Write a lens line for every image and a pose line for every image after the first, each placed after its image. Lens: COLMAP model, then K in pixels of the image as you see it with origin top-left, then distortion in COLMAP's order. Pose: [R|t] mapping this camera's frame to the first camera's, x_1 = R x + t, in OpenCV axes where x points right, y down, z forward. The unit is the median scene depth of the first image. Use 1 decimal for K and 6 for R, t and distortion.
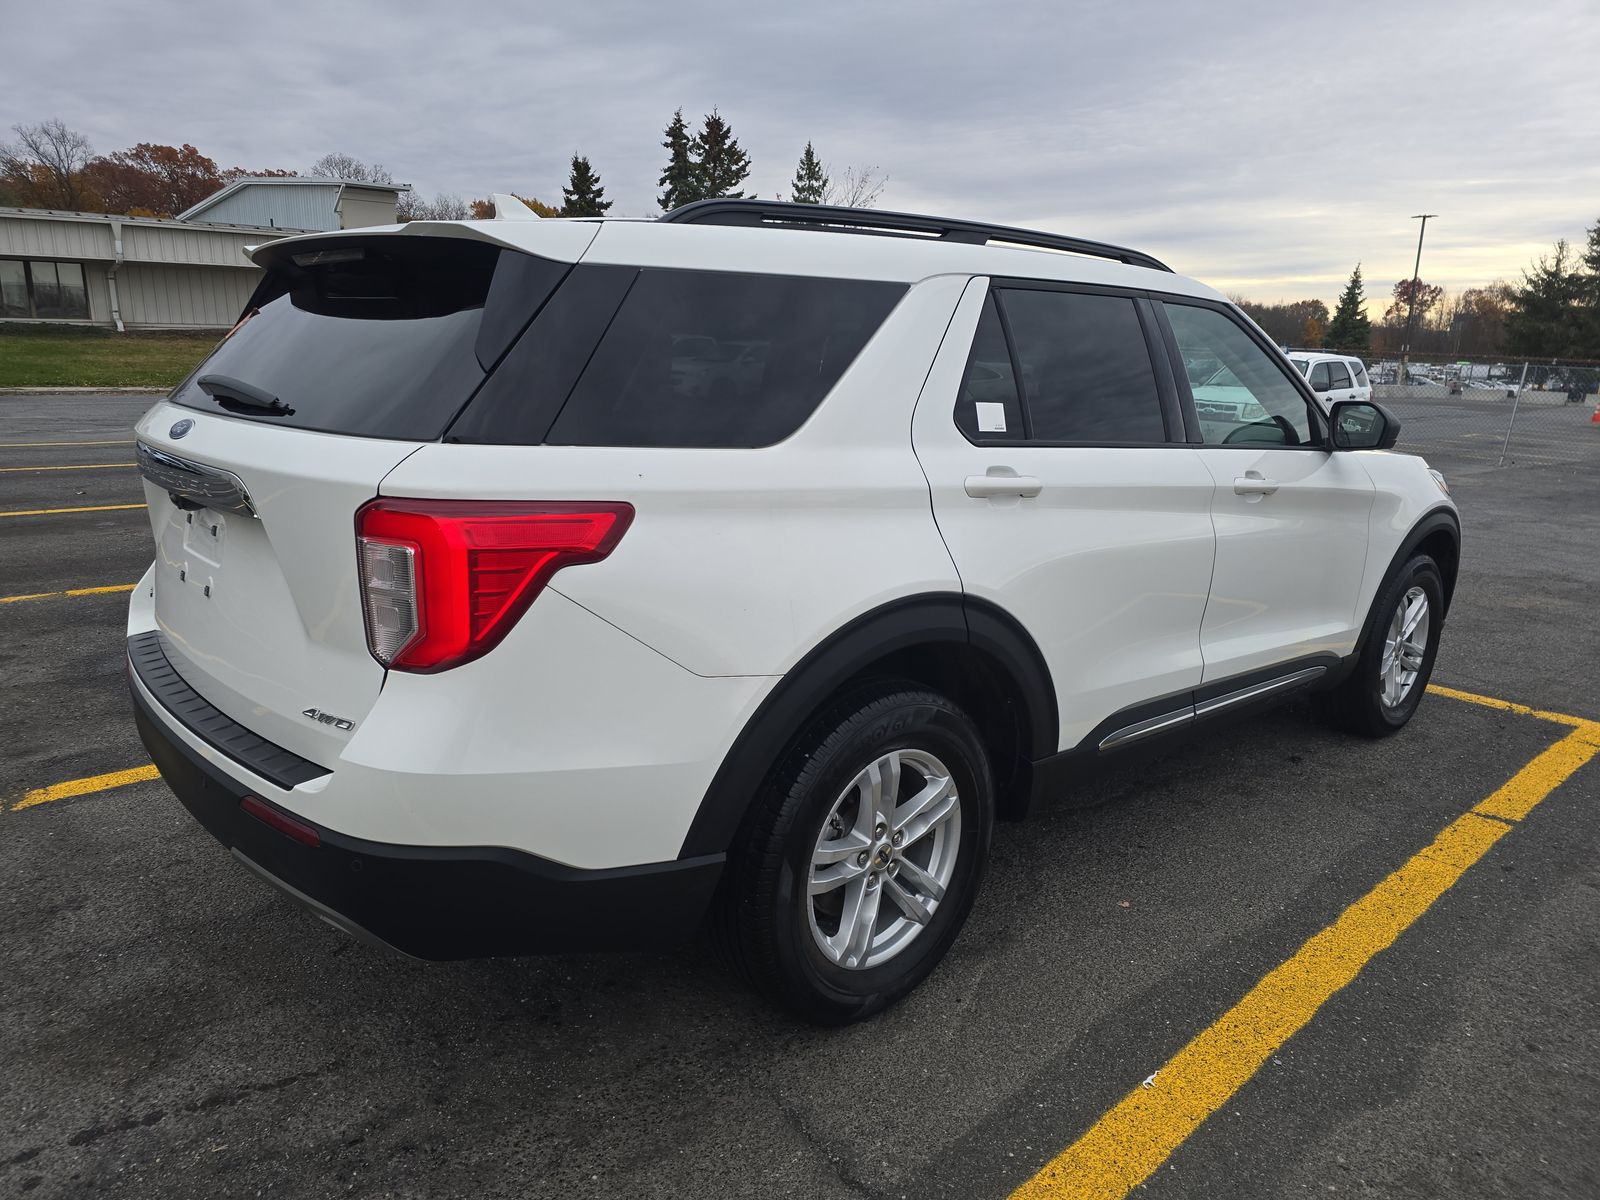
lens RADIAL K [[1103.7, 0, 800.0], [0, 1103.7, 600.0], [0, 0, 1]] dist [0.088667, -0.088384]
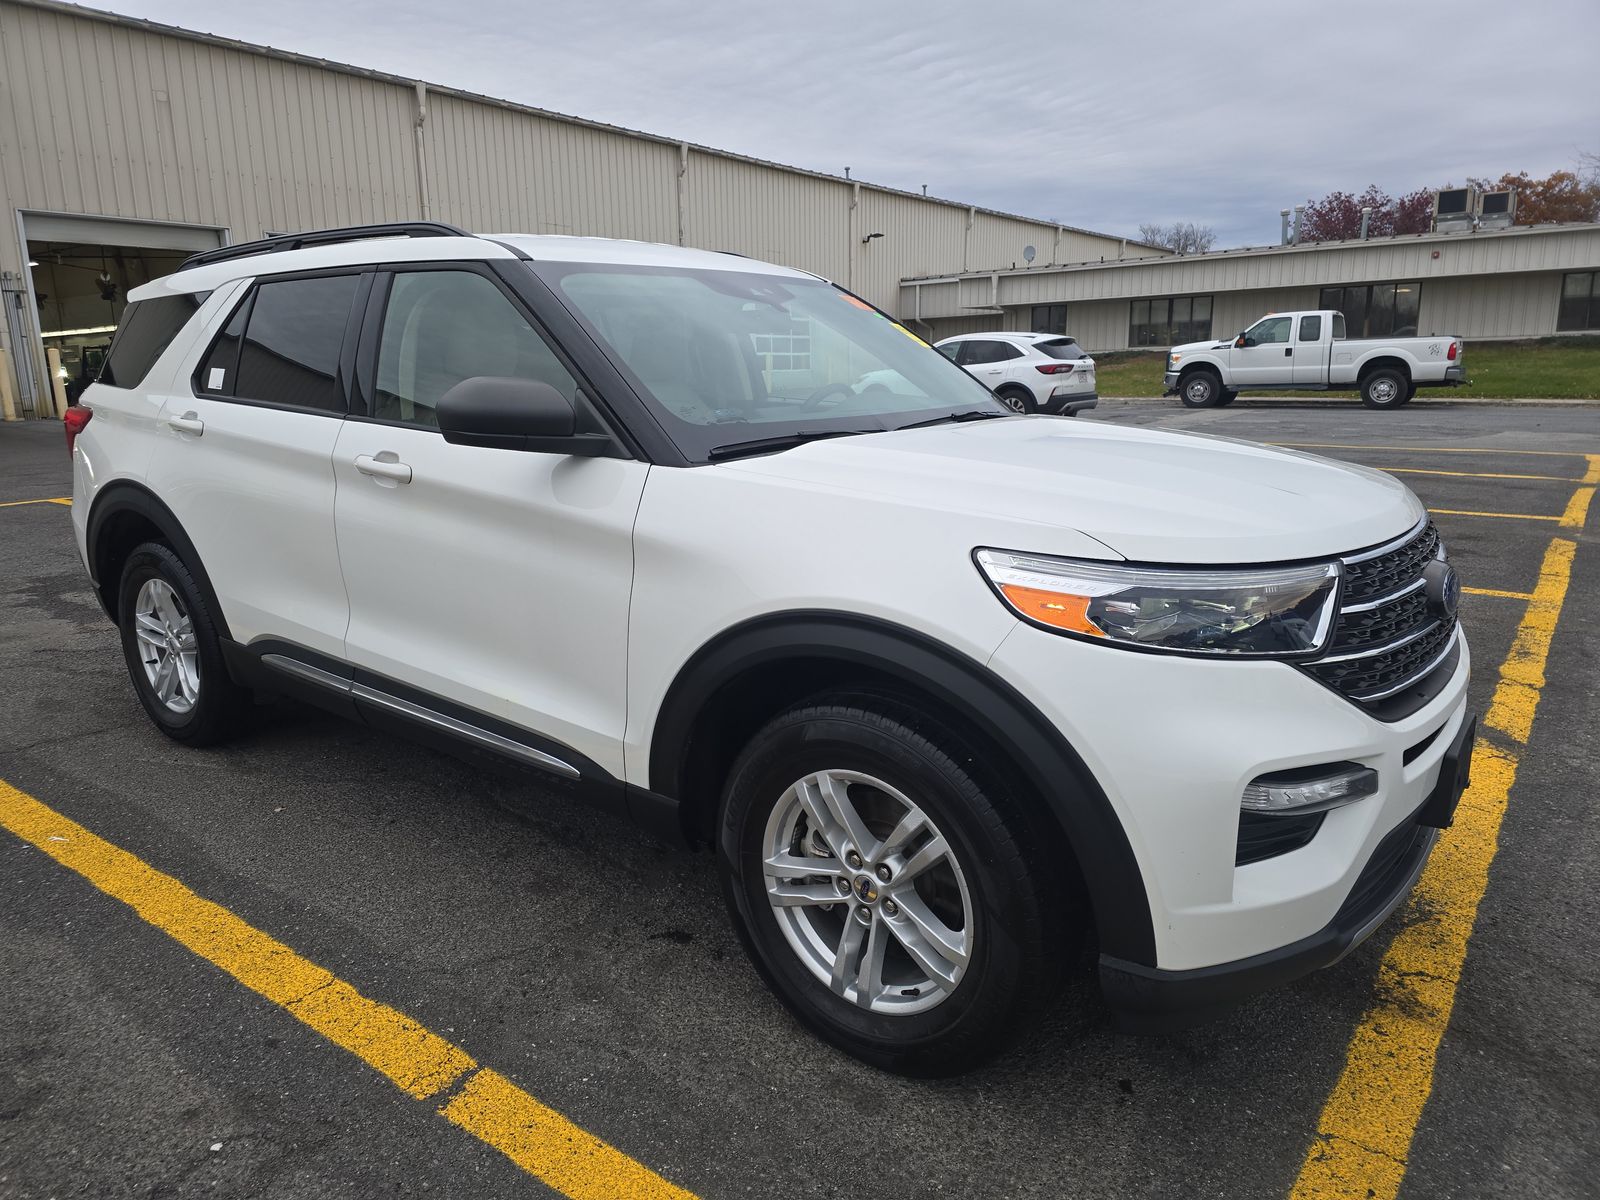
lens RADIAL K [[1103.7, 0, 800.0], [0, 1103.7, 600.0], [0, 0, 1]] dist [0.088667, -0.088384]
pose [[0.142668, 0.186804, -0.971983, 1.145309], [-0.203717, 0.966544, 0.155857, -0.177719], [0.968579, 0.175774, 0.175950, 1.009362]]
